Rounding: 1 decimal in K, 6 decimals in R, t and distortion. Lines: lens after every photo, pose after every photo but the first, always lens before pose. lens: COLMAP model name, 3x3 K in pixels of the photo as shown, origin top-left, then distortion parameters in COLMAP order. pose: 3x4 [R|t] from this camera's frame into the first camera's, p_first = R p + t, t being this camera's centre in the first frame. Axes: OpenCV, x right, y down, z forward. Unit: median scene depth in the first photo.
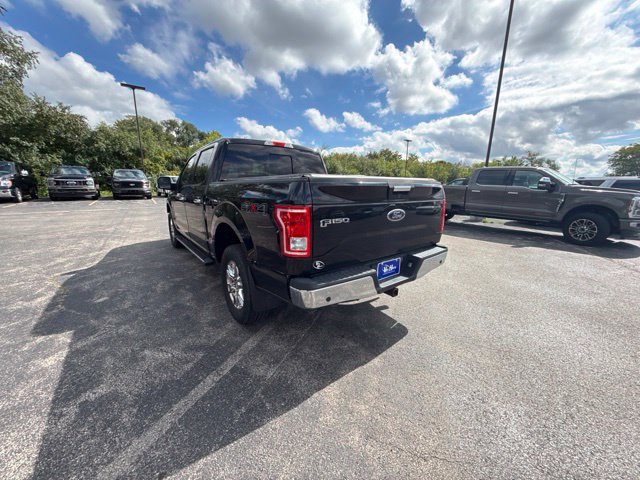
lens RADIAL K [[256.1, 0, 322.0], [0, 256.1, 238.4], [0, 0, 1]] dist [0.000757, -0.000164]
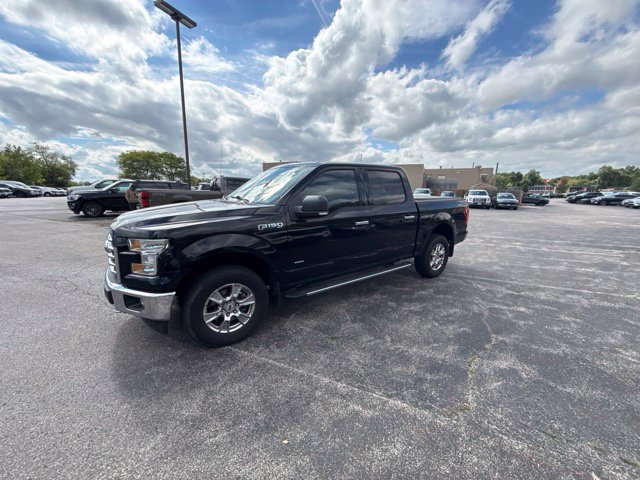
lens RADIAL K [[256.1, 0, 322.3], [0, 256.1, 238.1], [0, 0, 1]] dist [0.000757, -0.000164]
pose [[0.024313, -0.199837, 0.979527, -1.322177], [0.189321, 0.963007, 0.191767, -0.280598], [-0.981614, 0.180782, 0.061247, 1.045396]]
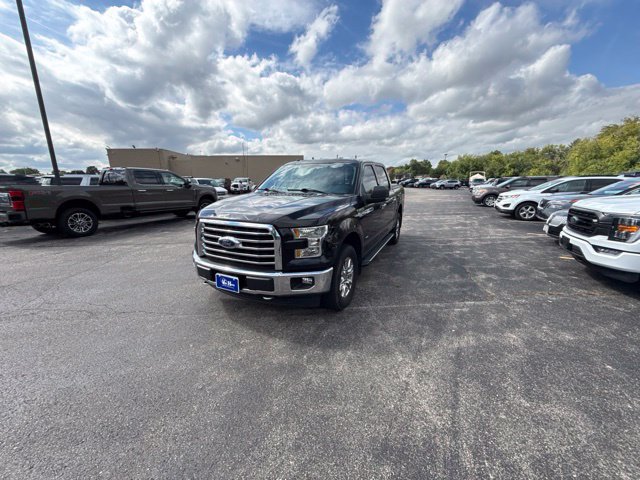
lens RADIAL K [[256.1, 0, 321.4], [0, 256.1, 237.5], [0, 0, 1]] dist [0.000757, -0.000164]
pose [[-0.453815, -0.205579, 0.867058, -1.374756], [0.182093, 0.931097, 0.316069, -0.413334], [-0.872292, 0.301322, -0.385112, 1.649622]]
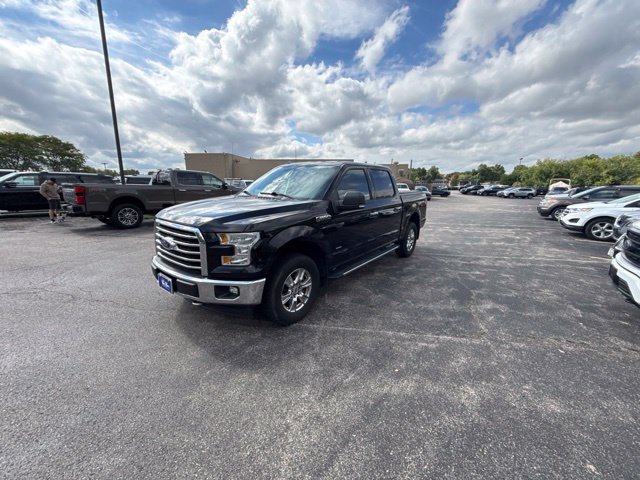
lens RADIAL K [[256.1, 0, 321.8], [0, 256.1, 237.6], [0, 0, 1]] dist [0.000757, -0.000164]
pose [[-0.251298, -0.216695, 0.943341, -1.414295], [0.178857, 0.947436, 0.265282, -0.356171], [-0.951241, 0.235388, -0.199331, 1.366147]]
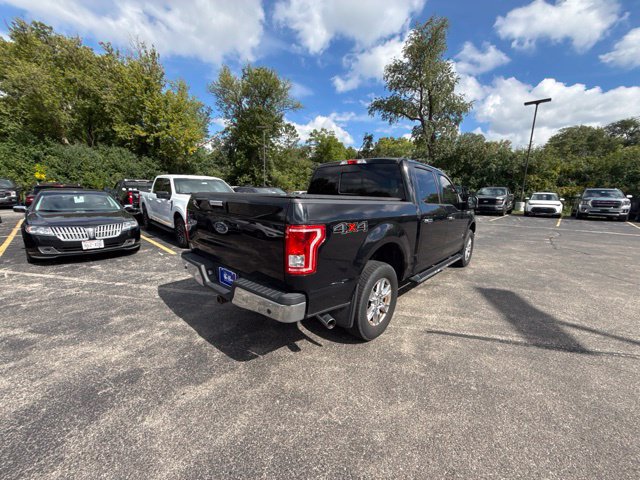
lens RADIAL K [[256.1, 0, 320.1], [0, 256.1, 244.4], [0, 0, 1]] dist [0.000757, -0.000164]
pose [[0.170998, 0.182007, -0.968315, 0.725909], [-0.223931, 0.964249, 0.141698, -0.137334], [0.959487, 0.192605, 0.205641, 0.616135]]
